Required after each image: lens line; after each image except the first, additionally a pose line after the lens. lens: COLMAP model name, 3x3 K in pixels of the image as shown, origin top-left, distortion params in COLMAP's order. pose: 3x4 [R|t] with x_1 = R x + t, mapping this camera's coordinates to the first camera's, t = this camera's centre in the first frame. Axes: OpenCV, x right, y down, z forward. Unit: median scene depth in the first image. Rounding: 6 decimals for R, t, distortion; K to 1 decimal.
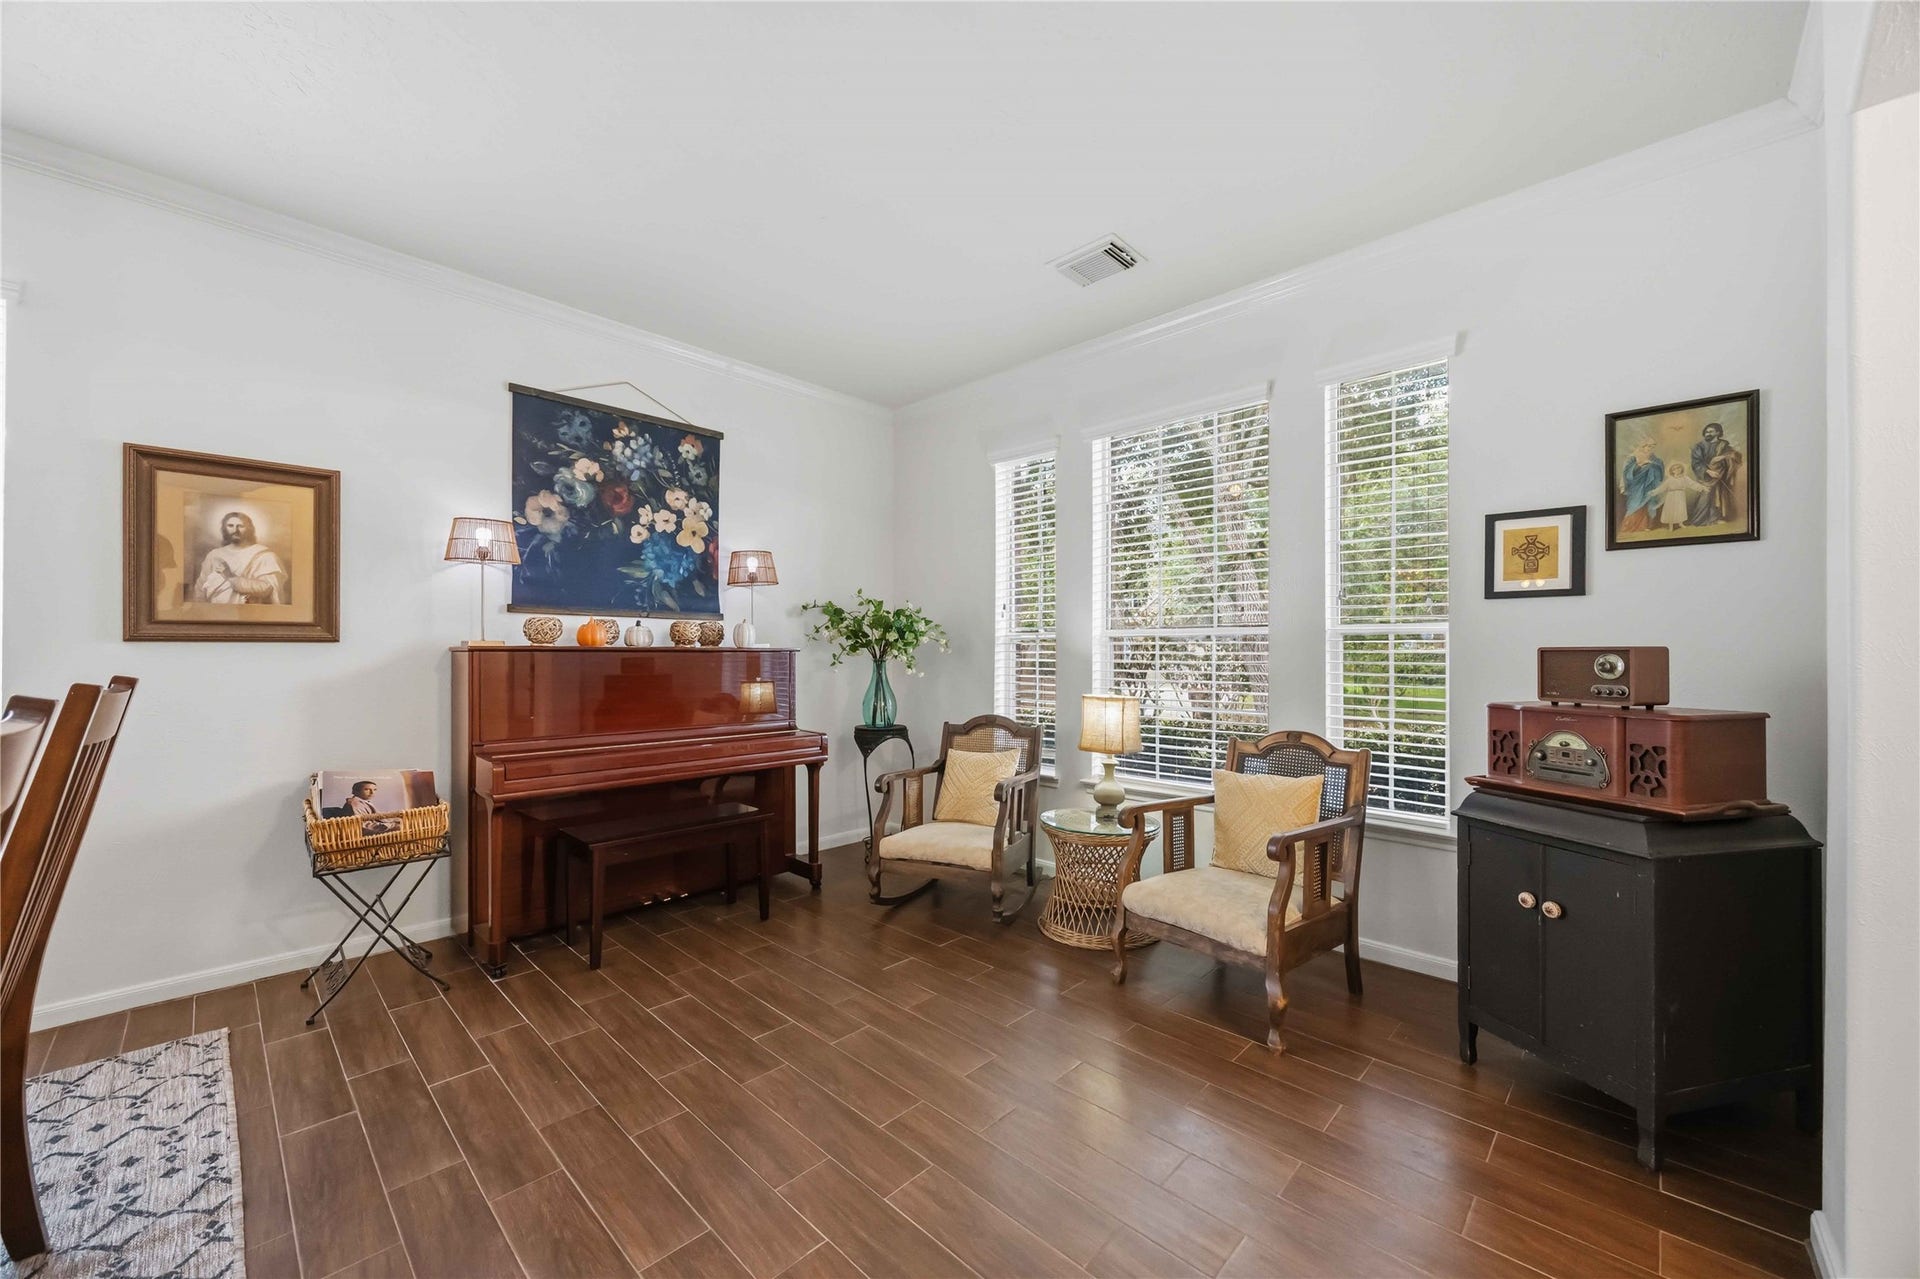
lens RADIAL K [[732.5, 0, 952.3], [0, 732.5, 644.2], [0, 0, 1]] dist [0.000268, -0.000028]
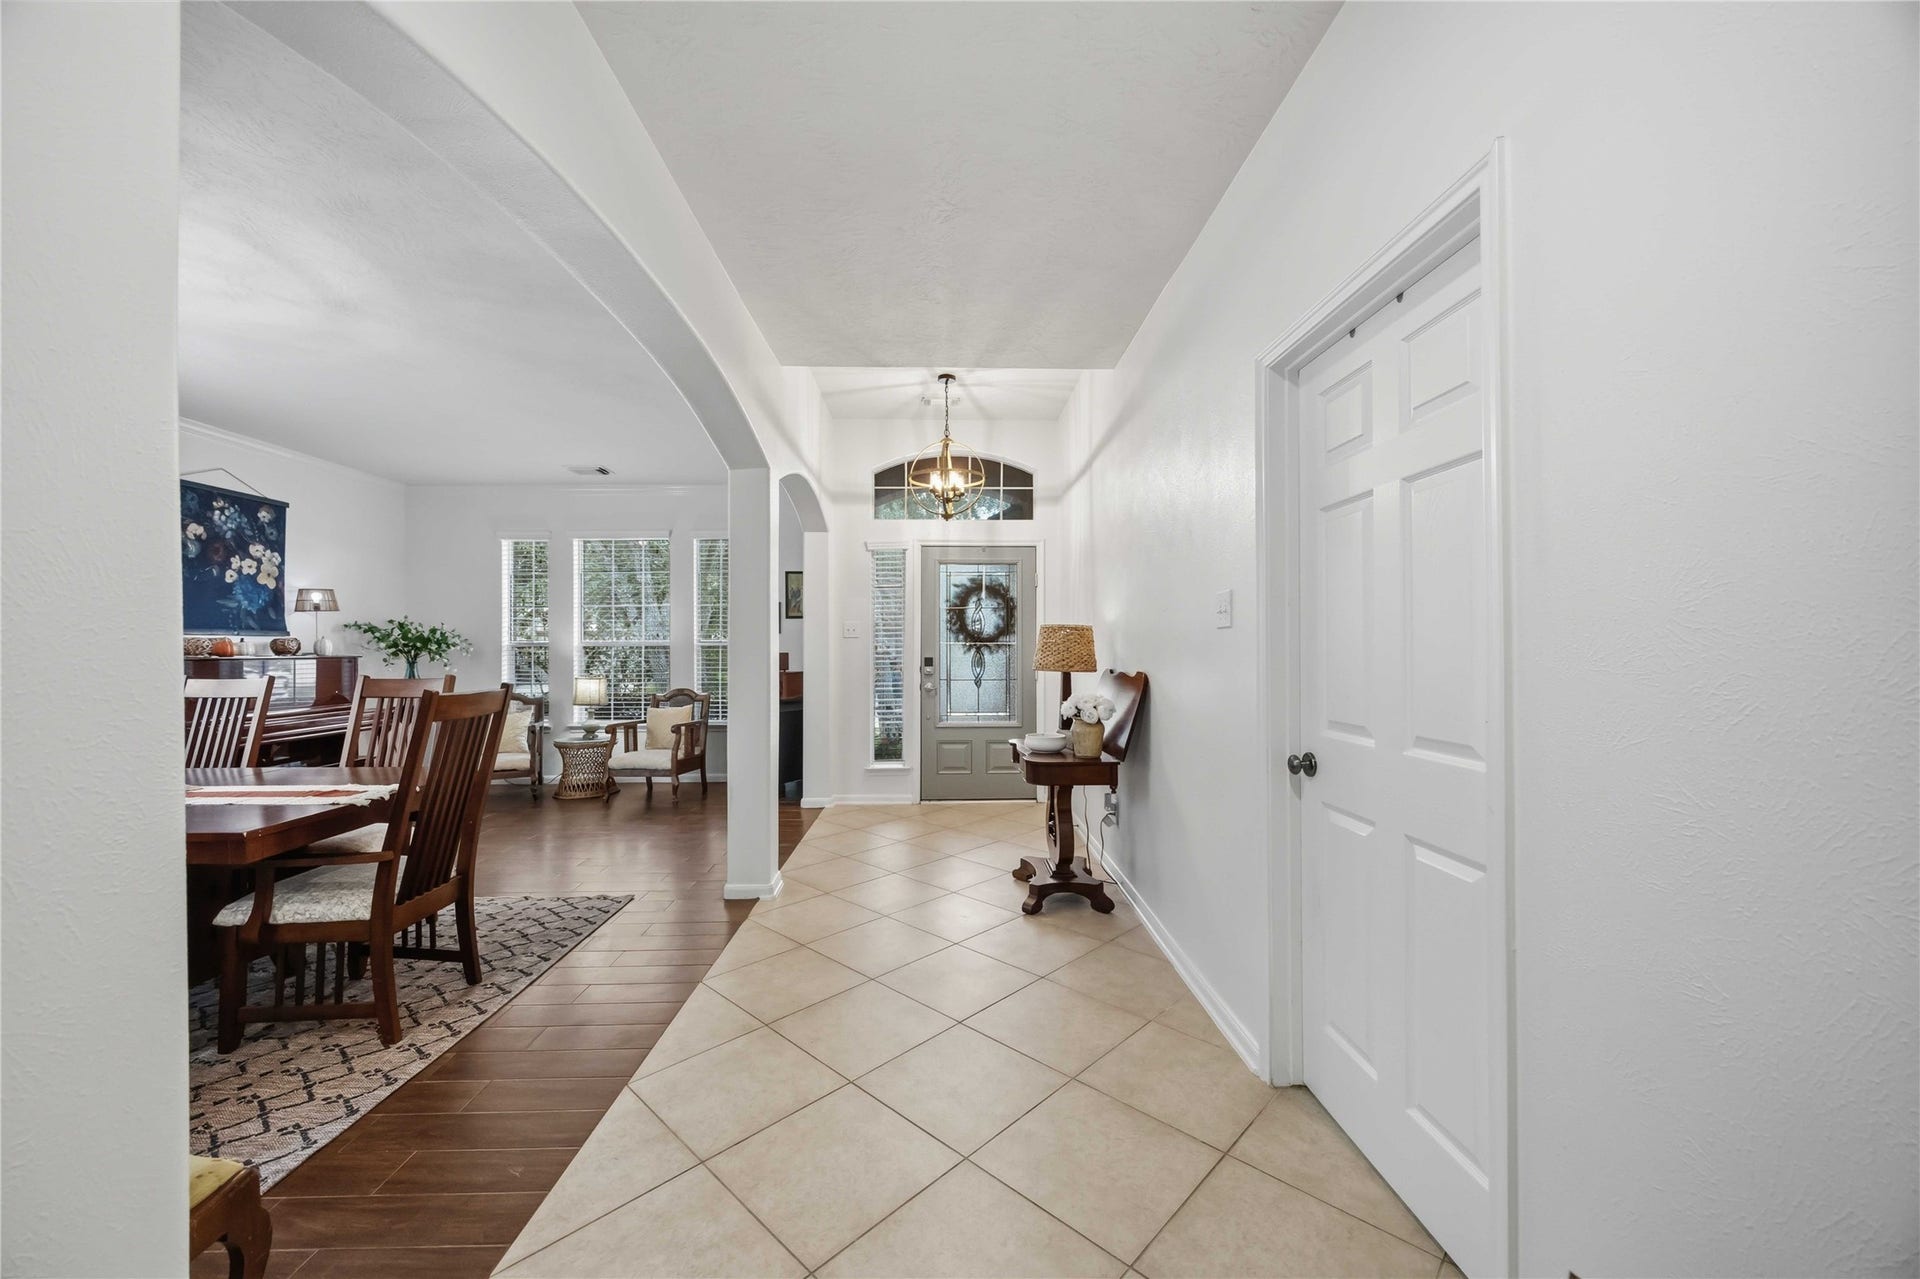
lens RADIAL K [[732.5, 0, 952.3], [0, 732.5, 644.2], [0, 0, 1]] dist [0.000268, -0.000028]
pose [[0.703128, -0.004048, 0.711051, -0.442346], [-0.001318, 0.999975, 0.006997, -0.030206], [-0.711062, -0.005857, 0.703105, -0.950850]]
